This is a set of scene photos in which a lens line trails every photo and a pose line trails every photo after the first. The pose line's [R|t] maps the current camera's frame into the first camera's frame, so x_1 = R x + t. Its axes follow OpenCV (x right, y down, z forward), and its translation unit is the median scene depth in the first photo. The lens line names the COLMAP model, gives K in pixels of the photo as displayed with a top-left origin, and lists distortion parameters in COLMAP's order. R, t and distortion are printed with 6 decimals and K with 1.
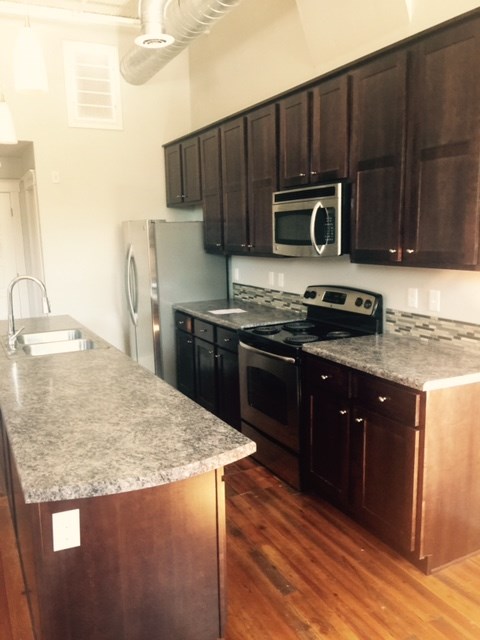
lens RADIAL K [[536.4, 0, 238.0], [0, 536.4, 330.7], [0, 0, 1]] dist [0.062145, -0.114205]
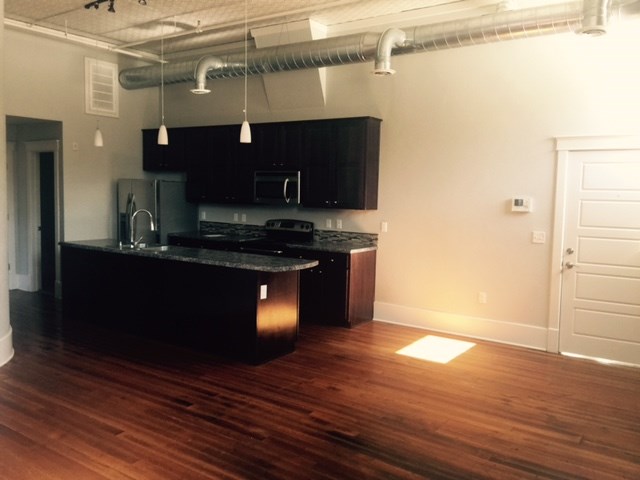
lens RADIAL K [[536.4, 0, 320.0], [0, 536.4, 240.0], [0, 0, 1]] dist [0.062145, -0.114205]
pose [[0.871565, -0.000923, 0.490279, -0.747203], [0.045954, 0.995750, -0.079818, 0.170846], [-0.488122, 0.092097, 0.867903, -0.852800]]
